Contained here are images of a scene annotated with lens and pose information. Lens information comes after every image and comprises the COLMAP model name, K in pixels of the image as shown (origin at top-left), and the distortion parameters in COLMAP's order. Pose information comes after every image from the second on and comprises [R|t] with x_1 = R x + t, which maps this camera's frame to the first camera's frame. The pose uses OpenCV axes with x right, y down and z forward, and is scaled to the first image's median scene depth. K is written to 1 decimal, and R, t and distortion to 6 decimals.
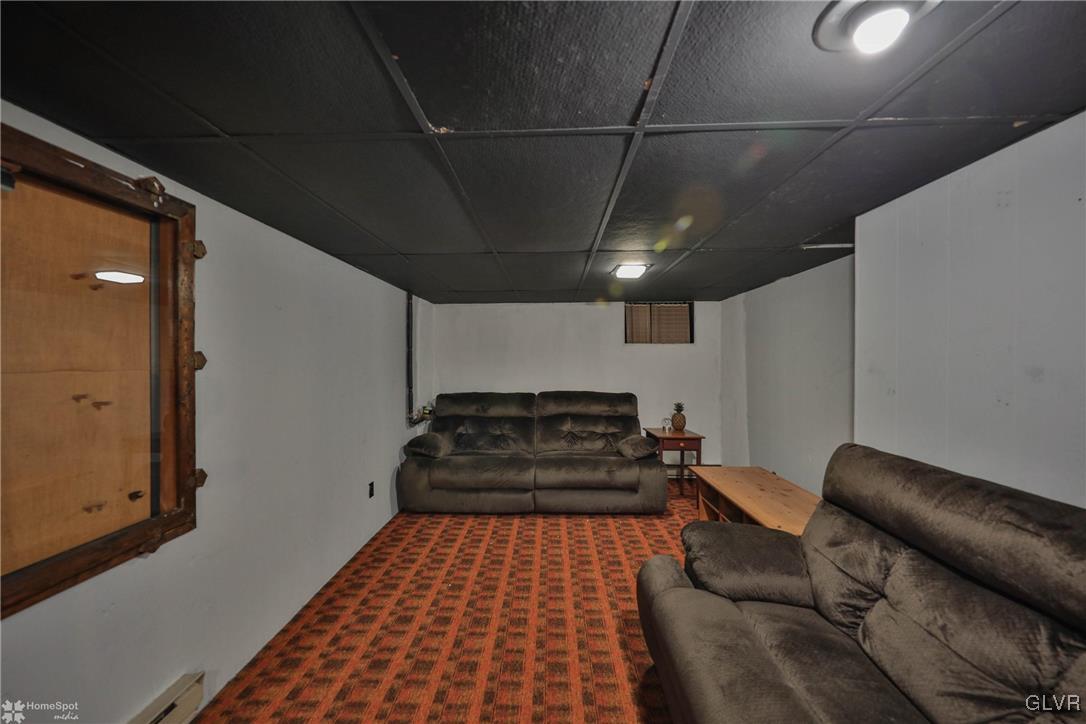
lens RADIAL K [[364.4, 0, 538.7], [0, 364.4, 363.1], [0, 0, 1]] dist [-0.008686, -0.001213]
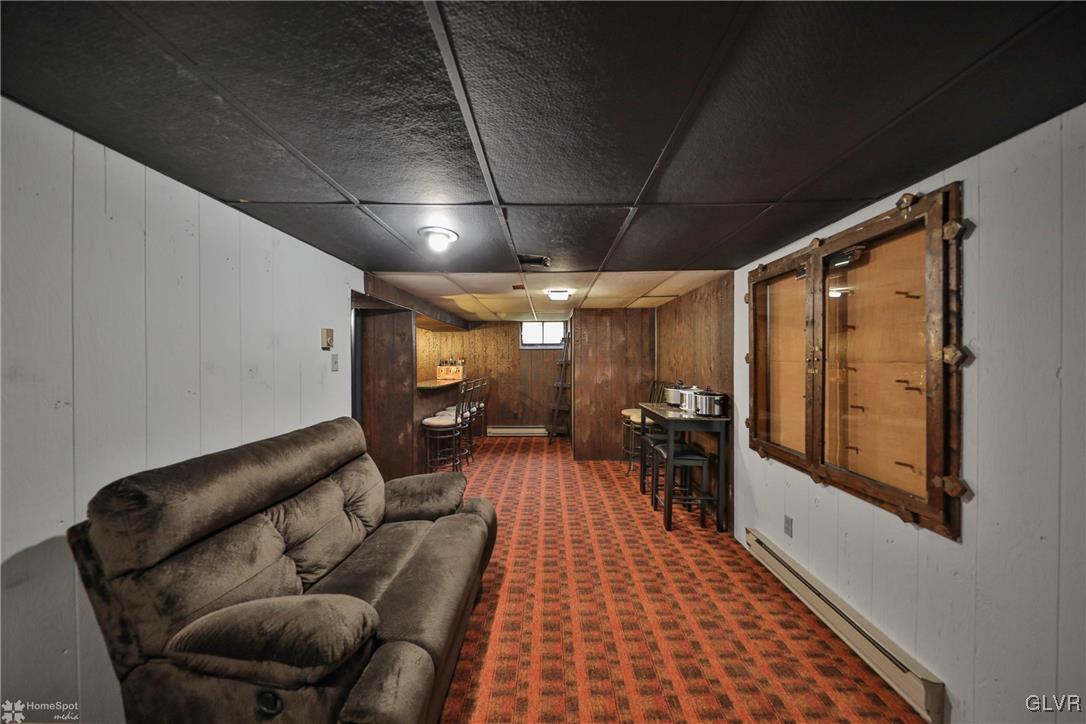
lens RADIAL K [[364.4, 0, 546.3], [0, 364.4, 361.4], [0, 0, 1]] dist [-0.008686, -0.001213]
pose [[-0.999865, 0.005724, -0.015377, 0.032337], [0.005616, 0.999959, 0.007044, -0.001727], [0.015416, 0.006957, -0.999857, 0.854834]]
